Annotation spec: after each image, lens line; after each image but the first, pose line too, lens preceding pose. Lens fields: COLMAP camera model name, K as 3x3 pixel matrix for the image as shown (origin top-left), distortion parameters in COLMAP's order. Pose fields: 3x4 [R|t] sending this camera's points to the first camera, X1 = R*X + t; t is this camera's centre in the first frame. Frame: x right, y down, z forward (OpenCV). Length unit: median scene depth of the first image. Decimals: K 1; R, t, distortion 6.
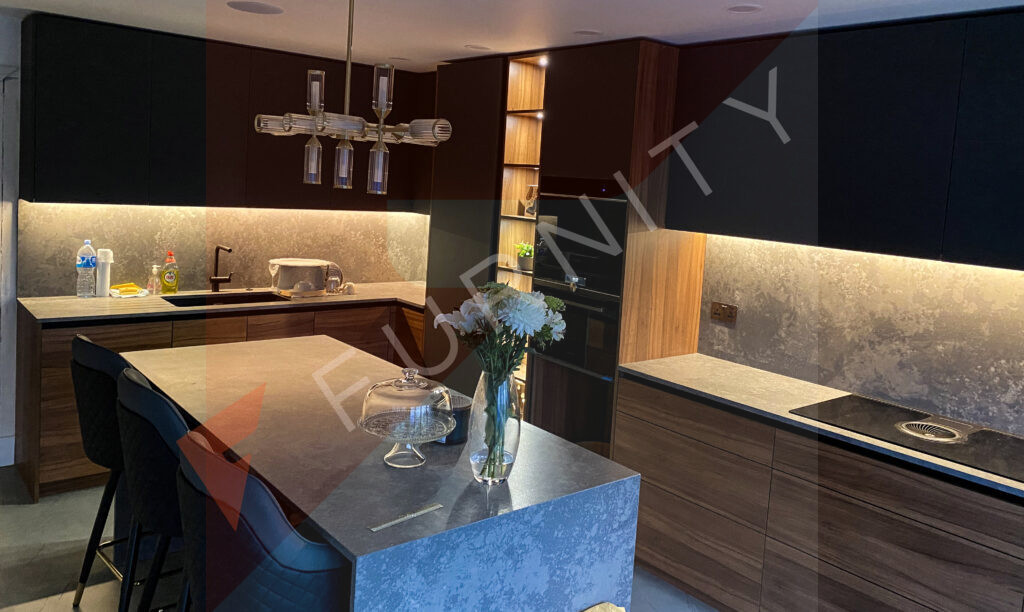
lens RADIAL K [[765.3, 0, 506.5], [0, 765.3, 243.7], [0, 0, 1]] dist [0.036644, -0.045553]
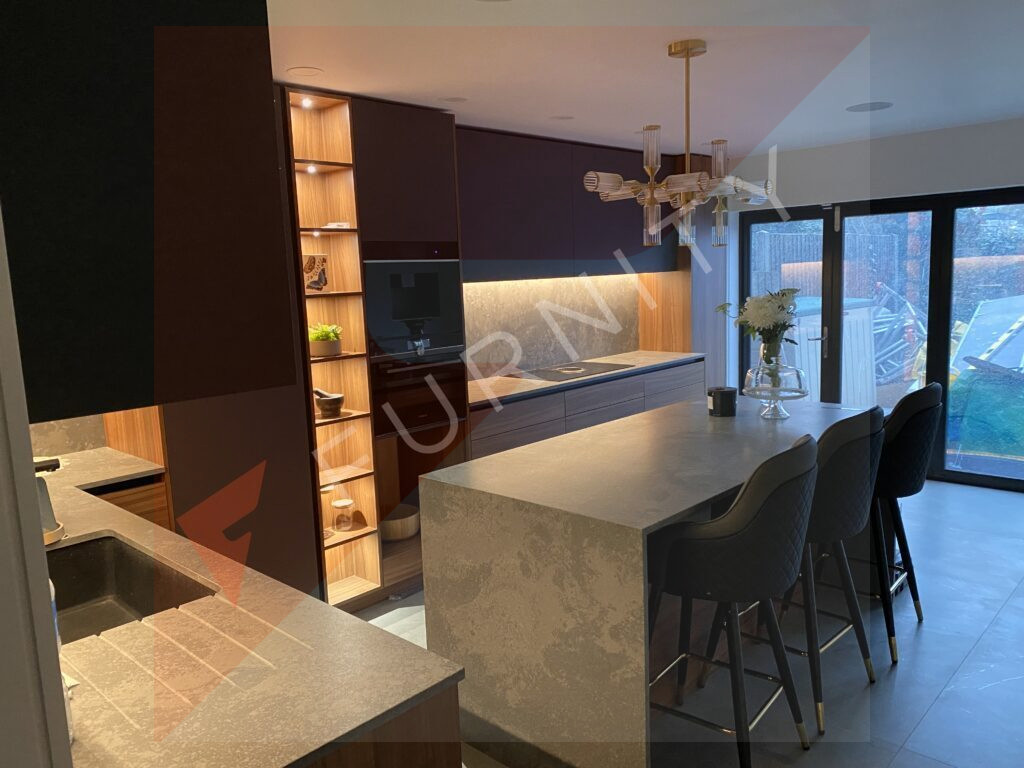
lens RADIAL K [[777.6, 0, 497.5], [0, 777.6, 376.2], [0, 0, 1]] dist [0.080928, -0.100516]
pose [[-0.115628, -0.188329, 0.975276, -0.967713], [0.122591, 0.971649, 0.202163, -0.109513], [-0.985699, 0.142936, -0.089262, 1.027676]]
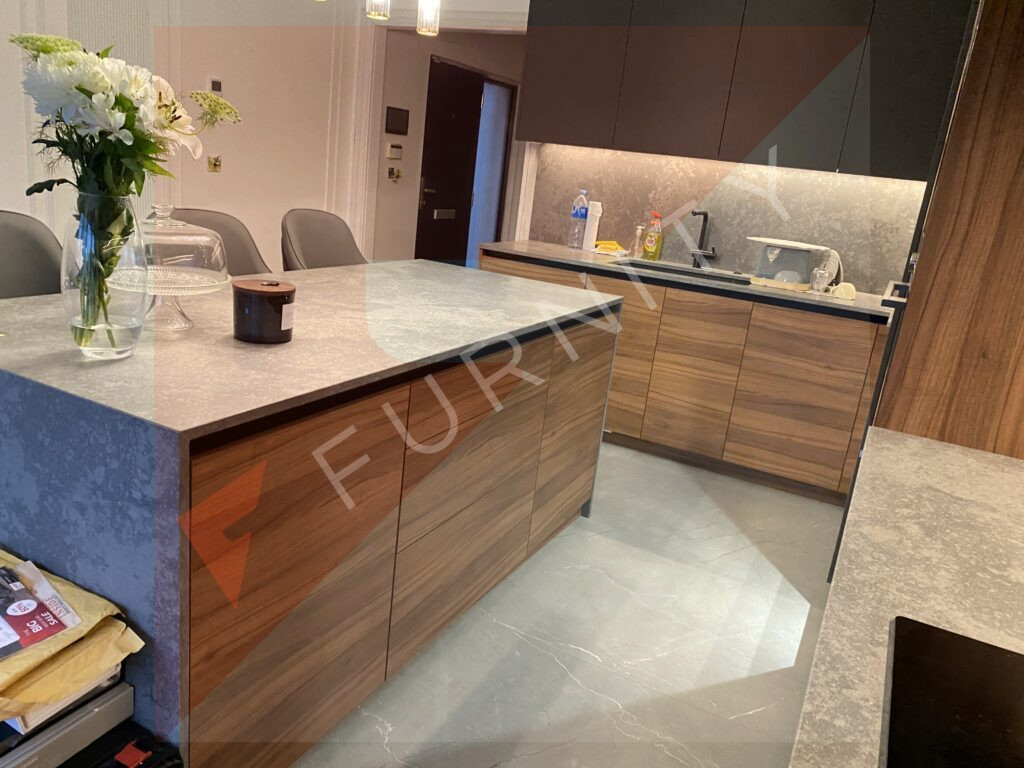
lens RADIAL K [[782.1, 0, 512.0], [0, 782.1, 384.0], [0, 0, 1]] dist [0.053227, -0.063832]
pose [[0.400195, 0.233122, -0.886283, 0.449202], [-0.164619, 0.969660, 0.180721, 0.083718], [0.901524, 0.073576, 0.426429, 0.600824]]
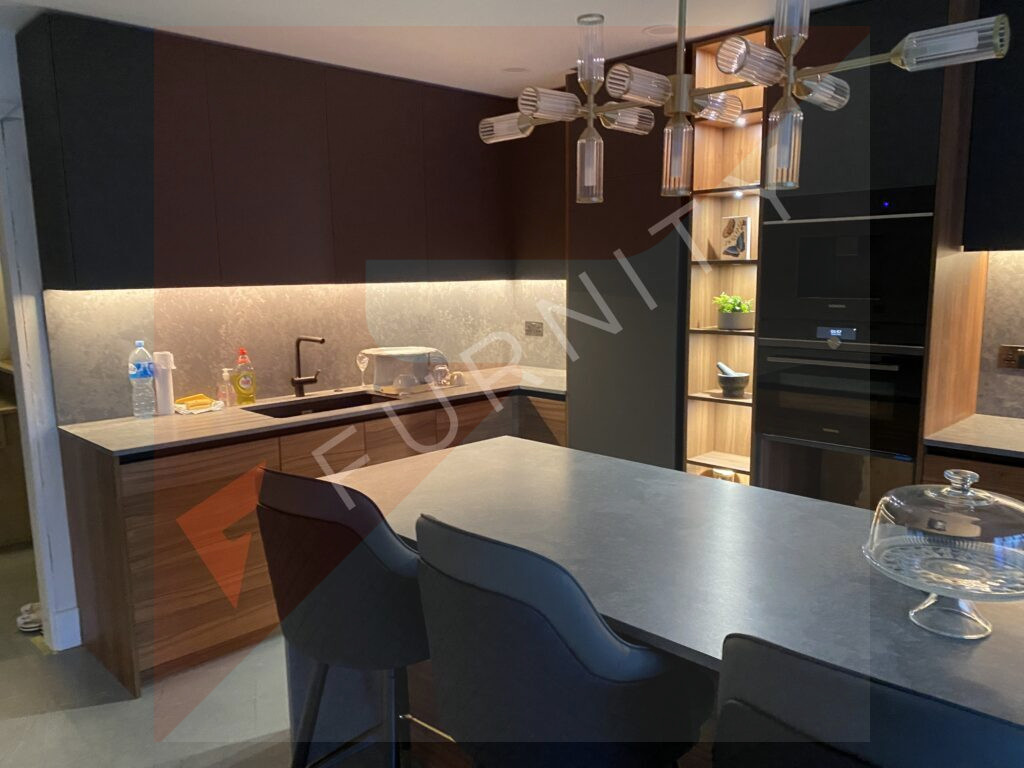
lens RADIAL K [[758.5, 0, 490.5], [0, 758.5, 401.4], [0, 0, 1]] dist [0.042664, -0.054088]
pose [[0.993700, -0.091407, 0.064851, -0.311409], [0.085505, 0.992392, 0.088586, 0.020005], [-0.072455, -0.082483, 0.993955, 0.284699]]
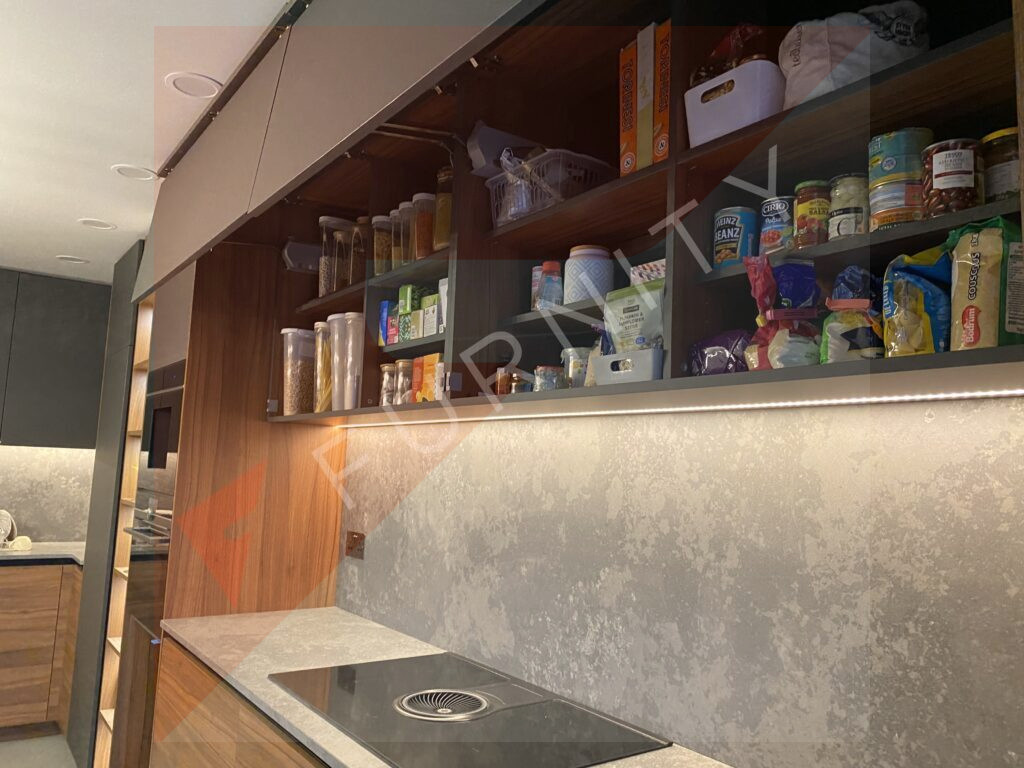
lens RADIAL K [[782.1, 0, 512.0], [0, 782.1, 384.0], [0, 0, 1]] dist [0.053227, -0.063832]
pose [[0.997813, -0.027724, -0.060012, 0.495145], [0.015156, 0.979568, -0.200542, 0.094879], [0.064346, 0.199194, 0.977845, 0.271977]]
